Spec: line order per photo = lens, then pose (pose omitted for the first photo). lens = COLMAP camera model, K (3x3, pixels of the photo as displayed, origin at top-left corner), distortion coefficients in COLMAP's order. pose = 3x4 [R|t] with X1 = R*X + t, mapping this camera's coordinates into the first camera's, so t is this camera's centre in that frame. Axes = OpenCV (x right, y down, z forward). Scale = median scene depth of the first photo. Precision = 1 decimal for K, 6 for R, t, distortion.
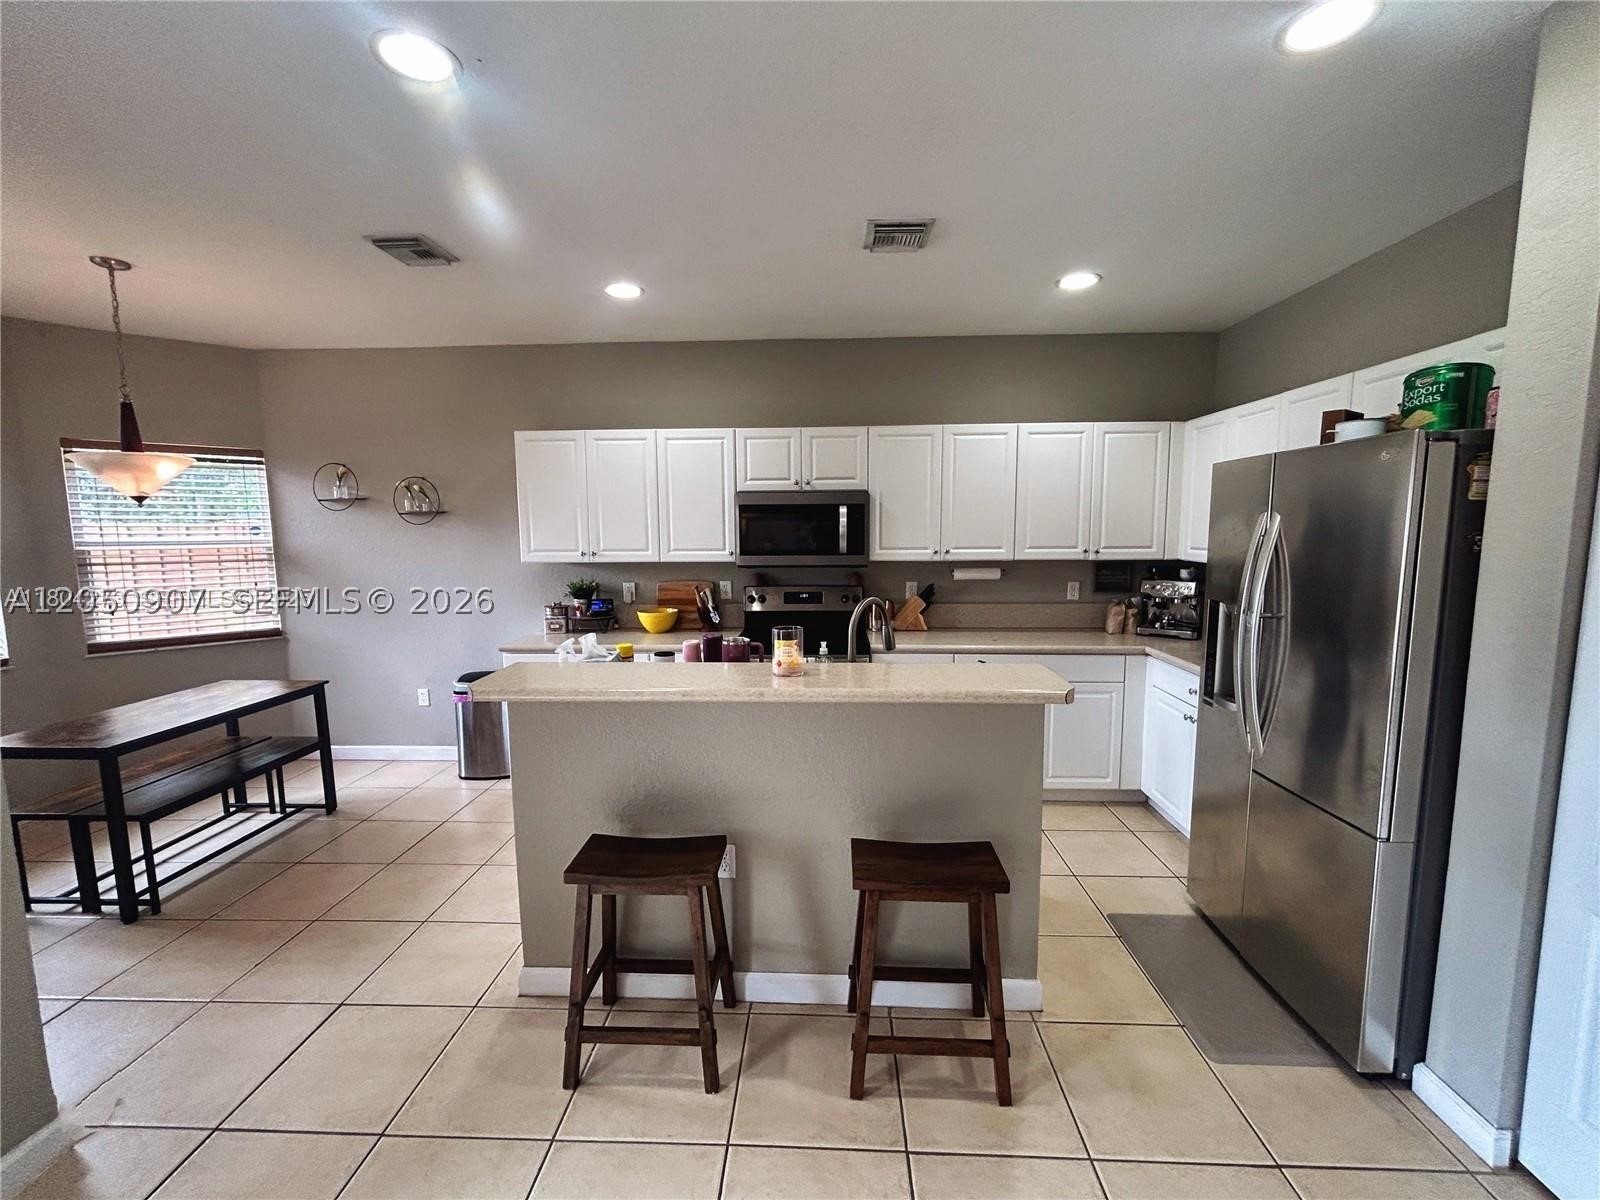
lens RADIAL K [[641.1, 0, 803.6], [0, 641.1, 598.6], [0, 0, 1]] dist [0.000444, 0.000056]
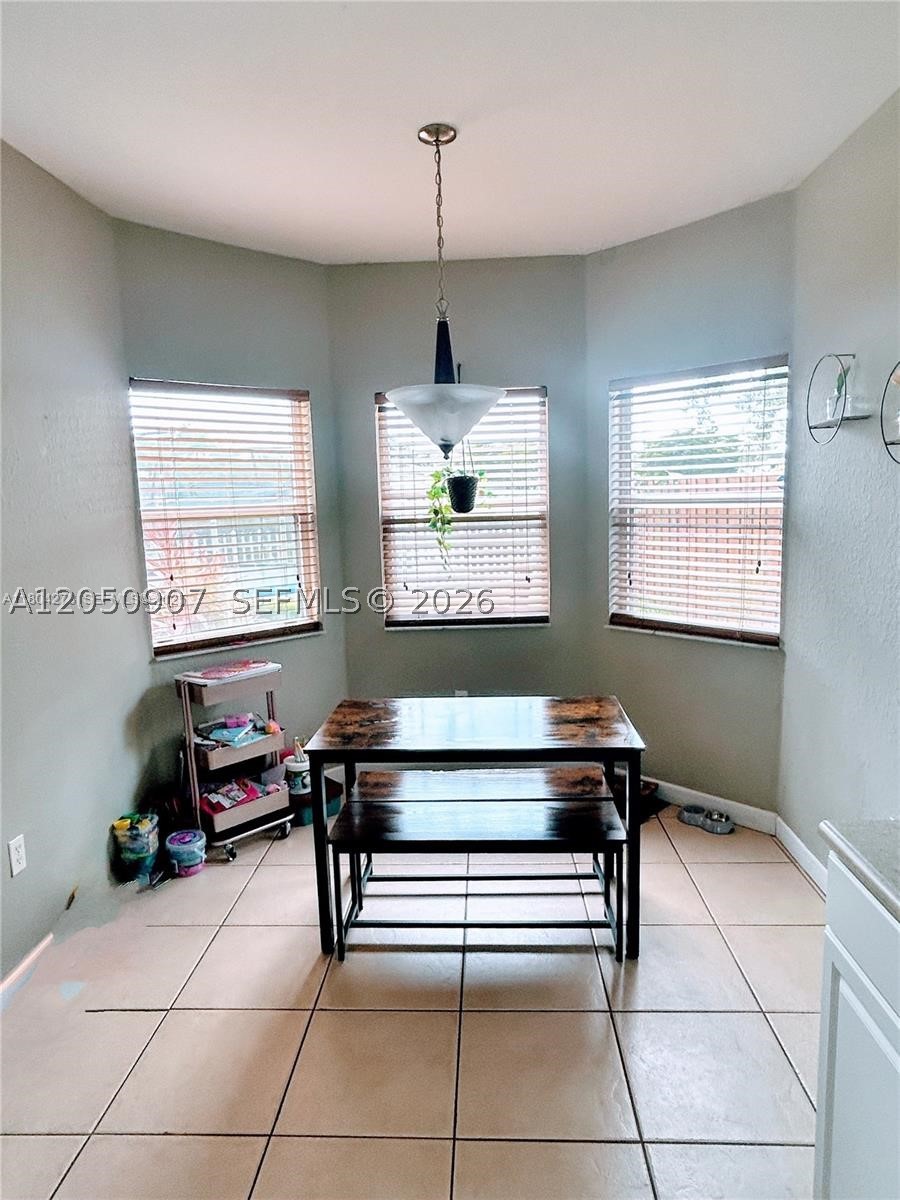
lens RADIAL K [[731.2, 0, 451.6], [0, 731.2, 600.9], [0, 0, 1]] dist [-0.000012, 0.000045]
pose [[-0.005782, 0.151251, -0.988478, -0.102587], [-0.083304, 0.984986, 0.151204, -0.081535], [0.996507, 0.083218, 0.006904, 0.756926]]
